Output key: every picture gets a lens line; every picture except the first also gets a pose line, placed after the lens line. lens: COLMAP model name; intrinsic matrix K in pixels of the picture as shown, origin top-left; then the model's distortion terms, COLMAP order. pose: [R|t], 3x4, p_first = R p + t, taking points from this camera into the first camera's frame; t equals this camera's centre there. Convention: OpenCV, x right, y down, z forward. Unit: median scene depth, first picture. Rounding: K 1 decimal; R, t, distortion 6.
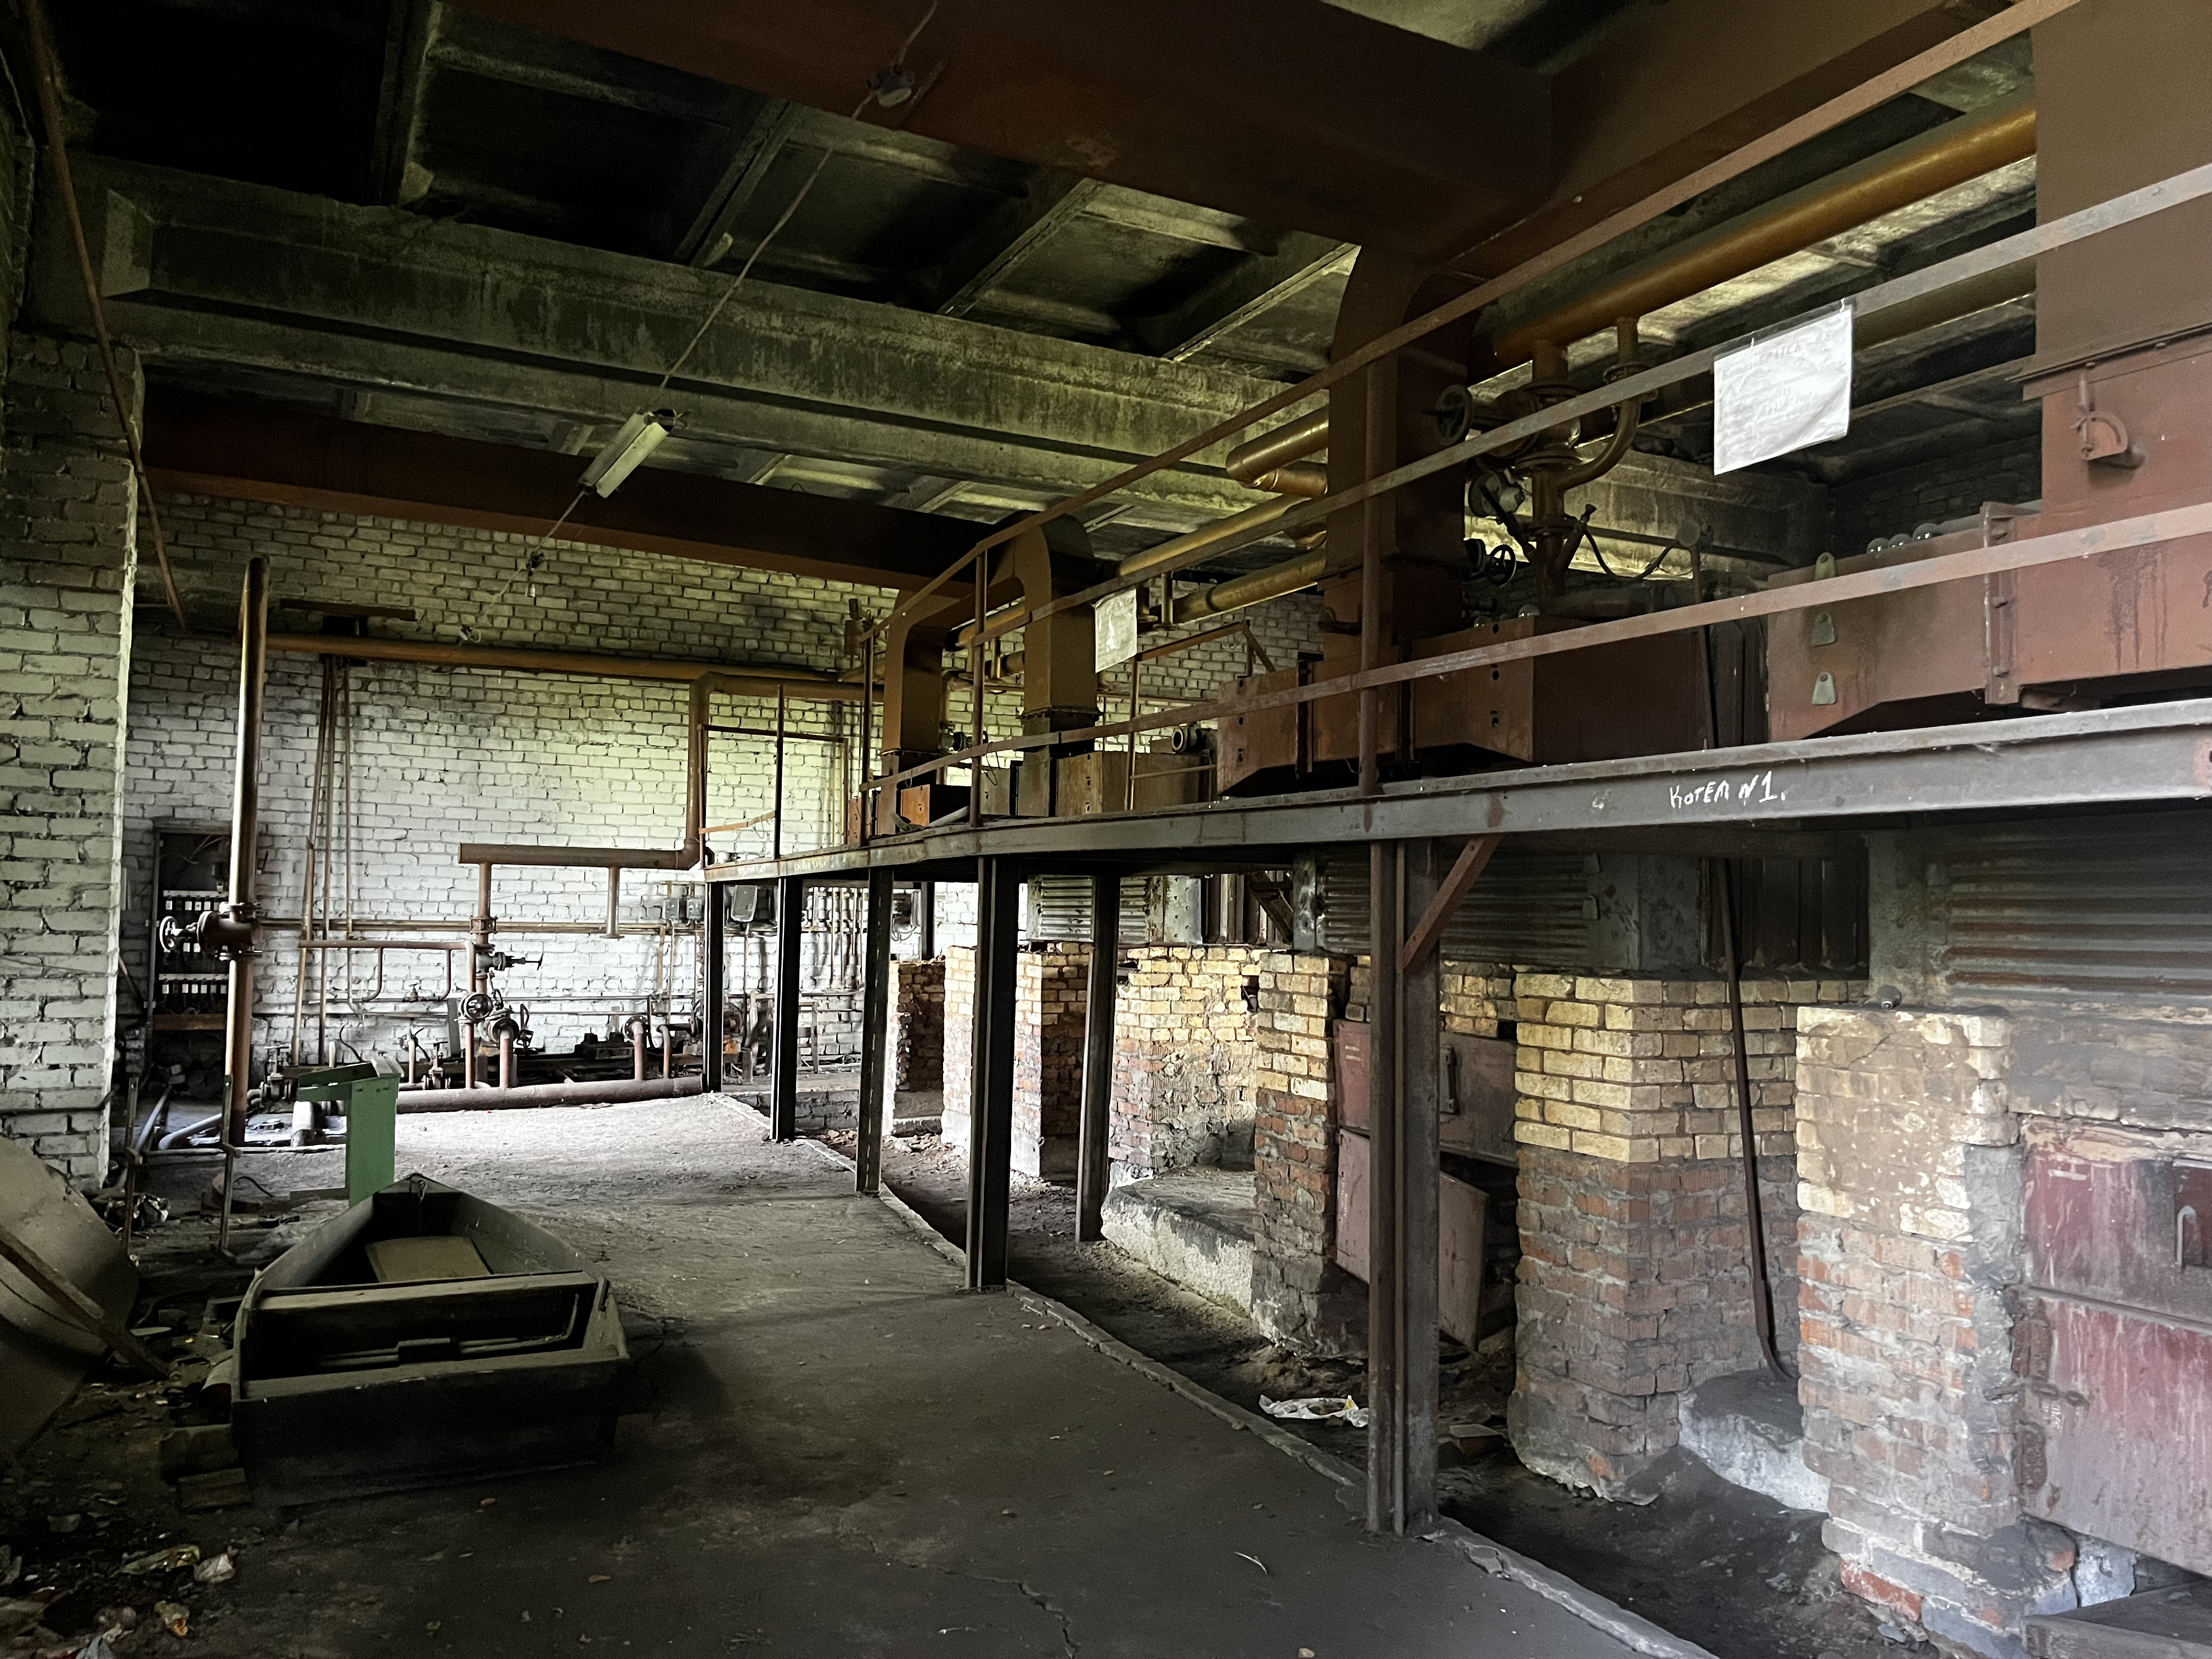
lens RADIAL K [[1659.0, 0, 1092.1], [0, 1659.0, 837.3], [0, 0, 1]] dist [0.061676, -0.061043]
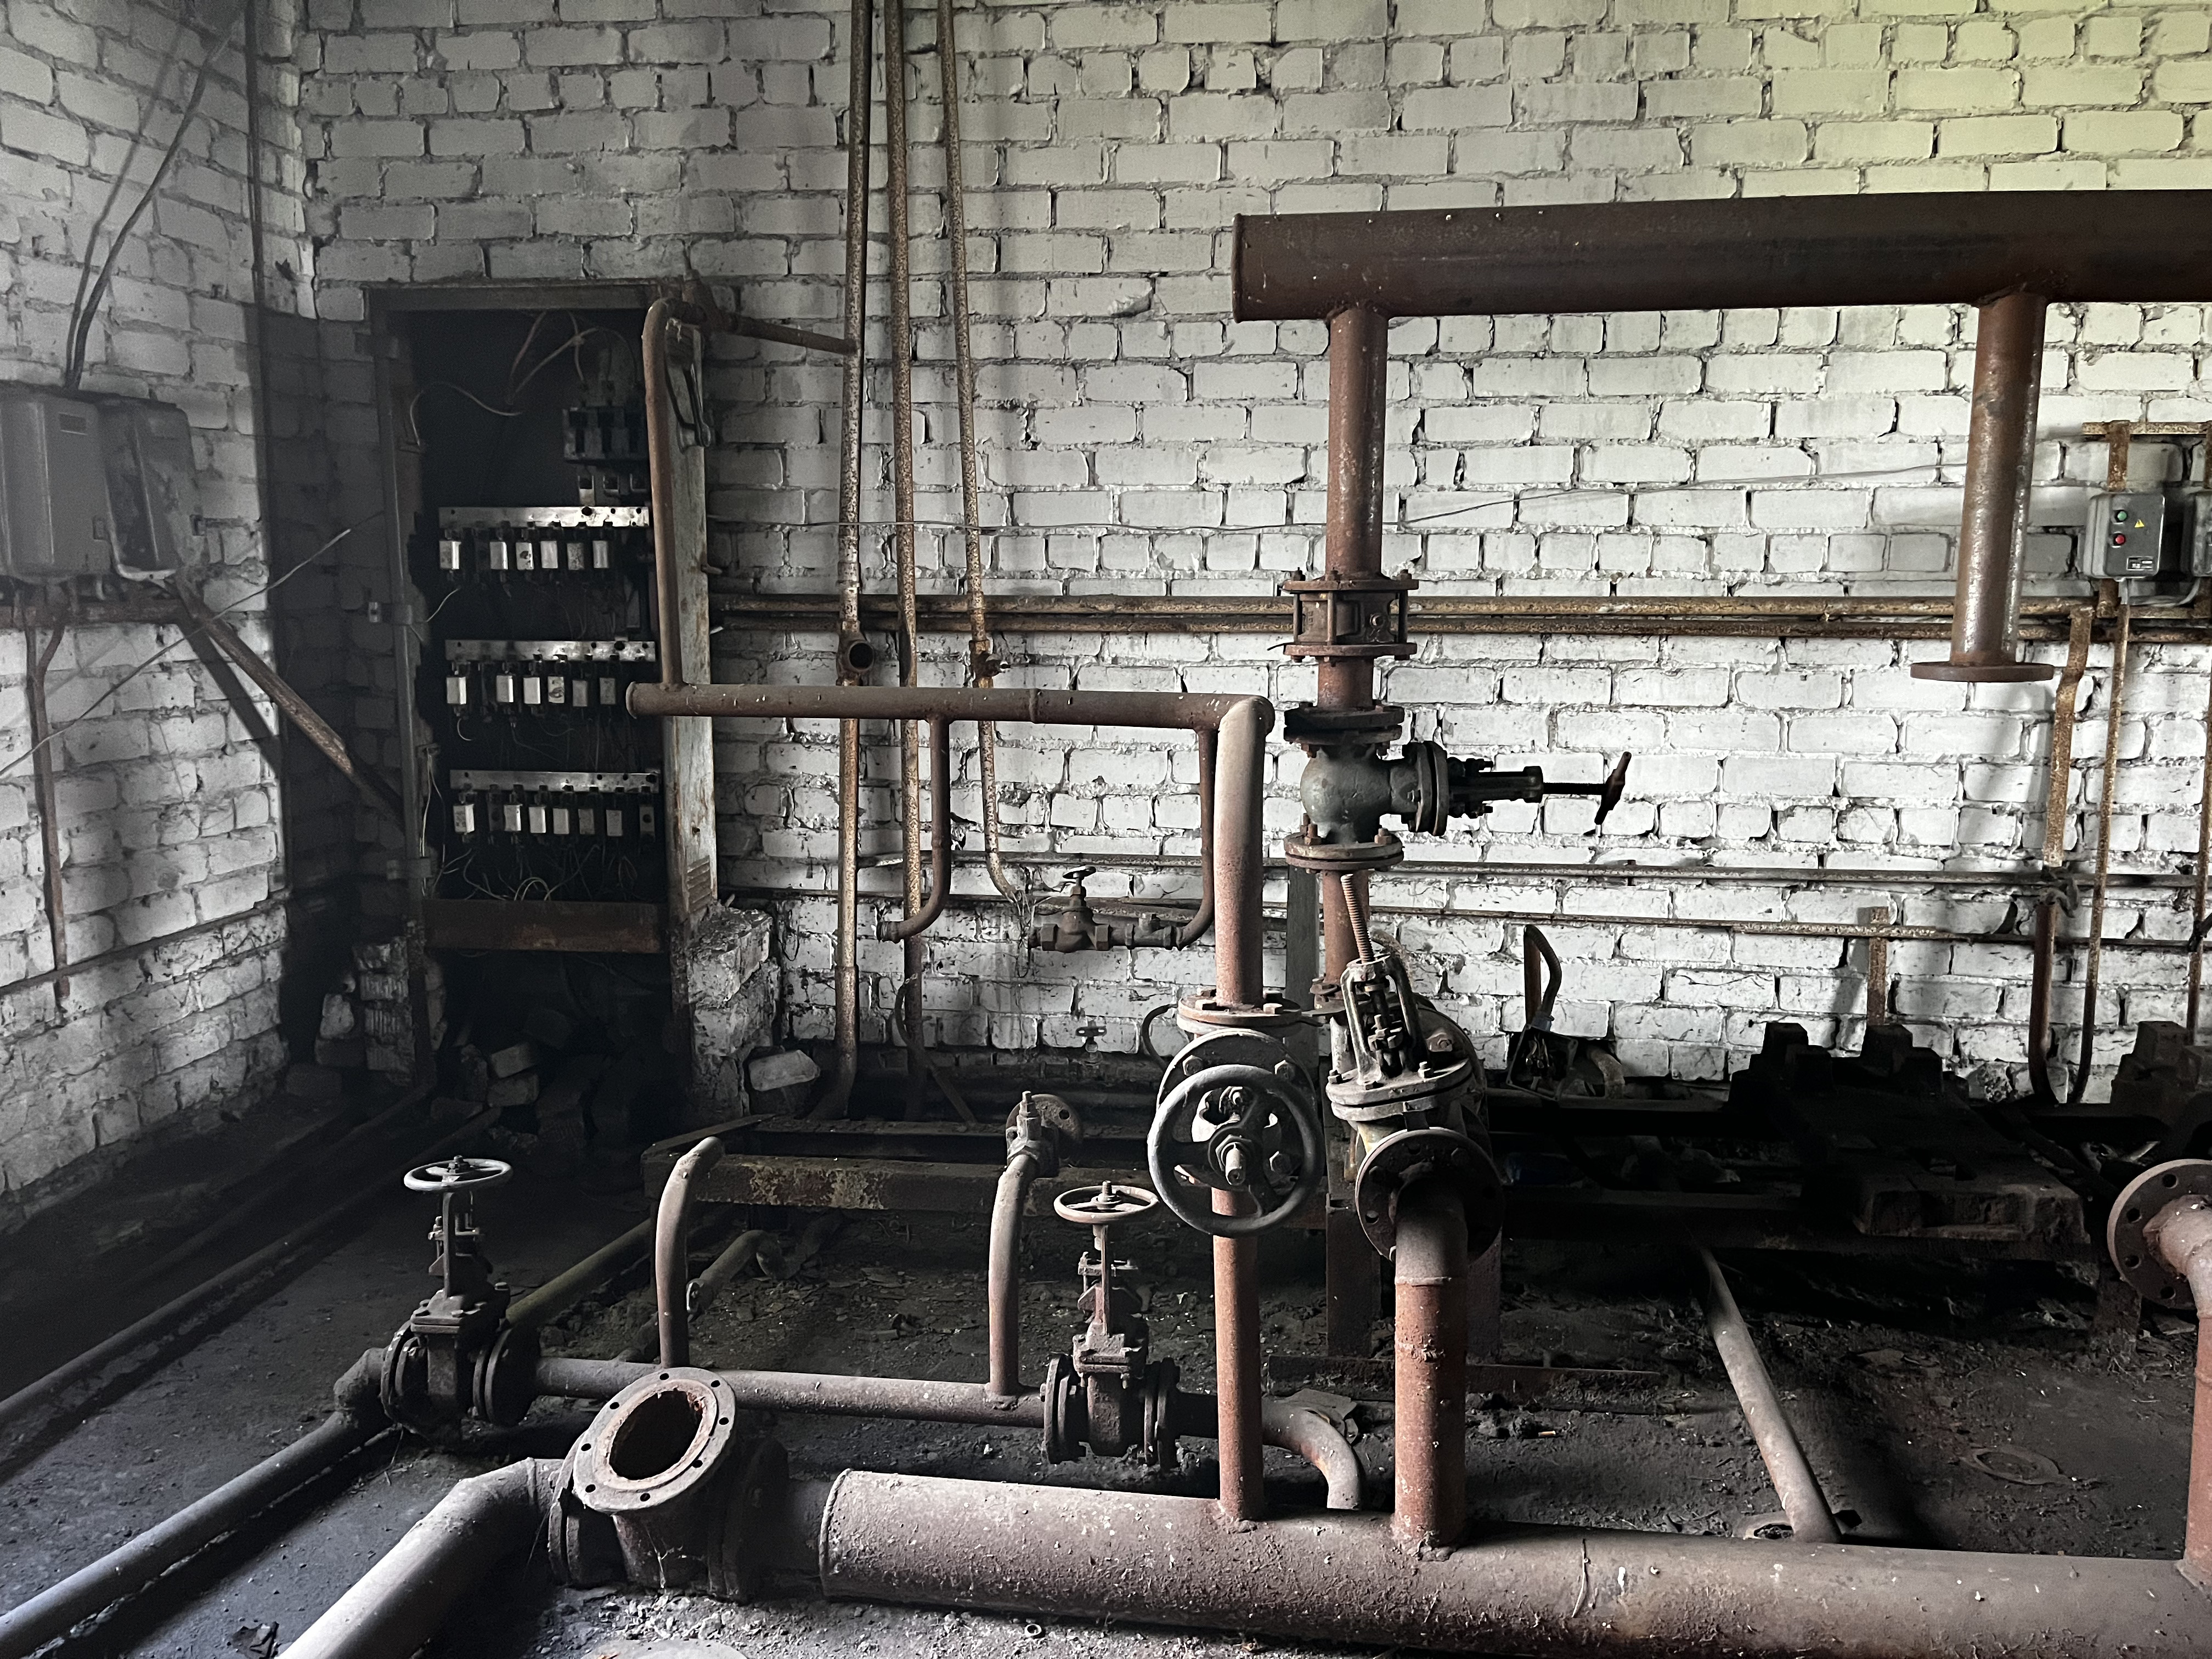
lens RADIAL K [[1659.0, 0, 1094.8], [0, 1659.0, 829.4], [0, 0, 1]] dist [0.061676, -0.061043]
pose [[0.825872, 0.067668, -0.559783, -0.255739], [0.040107, 0.983209, 0.178023, 0.037919], [0.562430, -0.169475, 0.809290, 0.761136]]
